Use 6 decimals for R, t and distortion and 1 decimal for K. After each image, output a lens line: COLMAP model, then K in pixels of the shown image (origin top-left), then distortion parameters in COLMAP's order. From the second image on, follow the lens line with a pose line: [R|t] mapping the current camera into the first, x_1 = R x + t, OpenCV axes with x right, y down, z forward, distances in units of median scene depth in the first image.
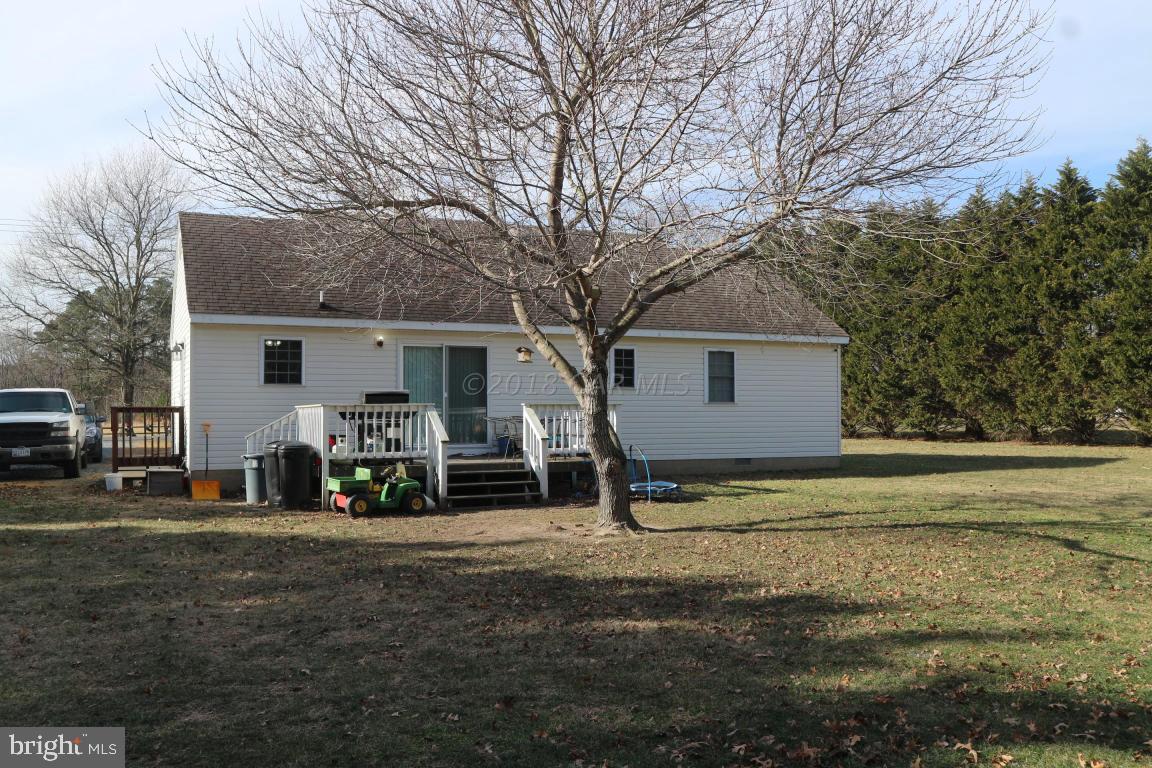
lens RADIAL K [[1054.0, 0, 576.0], [0, 1054.0, 384.0], [0, 0, 1]] dist [-0.006552, -0.000592]
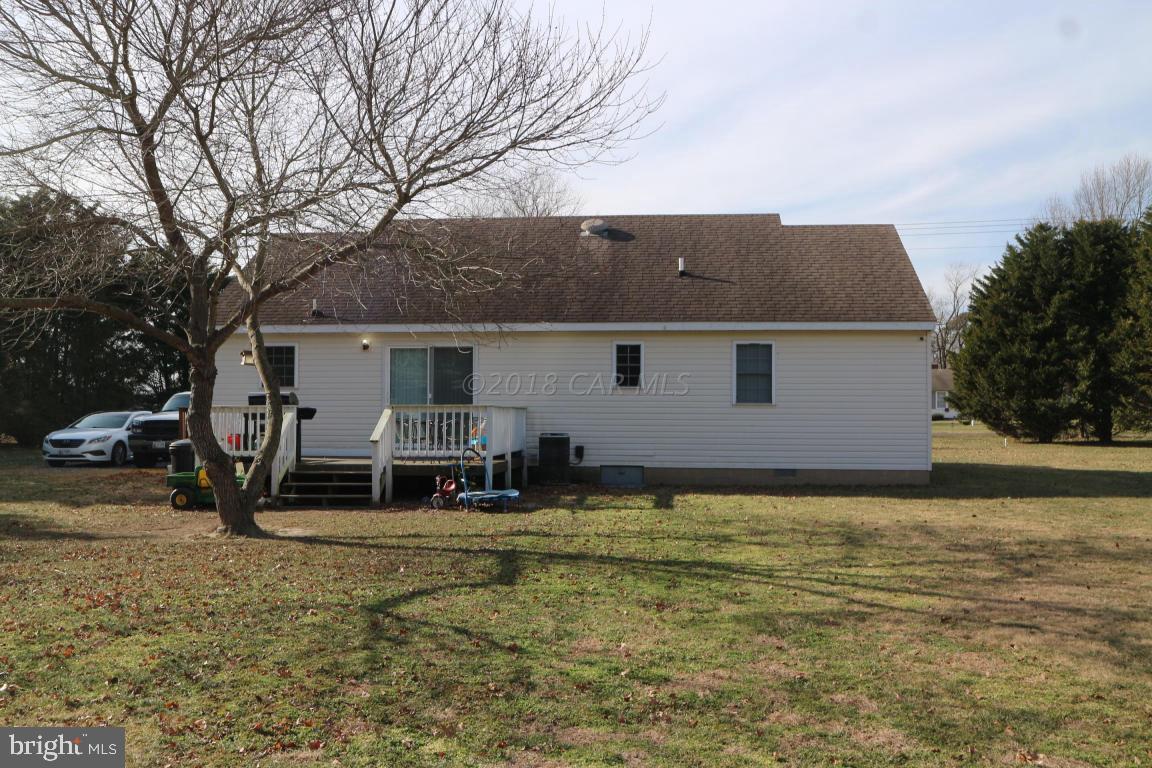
lens RADIAL K [[1054.0, 0, 576.0], [0, 1054.0, 384.0], [0, 0, 1]] dist [-0.006552, -0.000592]
pose [[0.864045, -0.010261, -0.503310, 0.470378], [0.009917, 0.999945, -0.003362, 0.003286], [0.503317, -0.002087, 0.864099, 0.192342]]
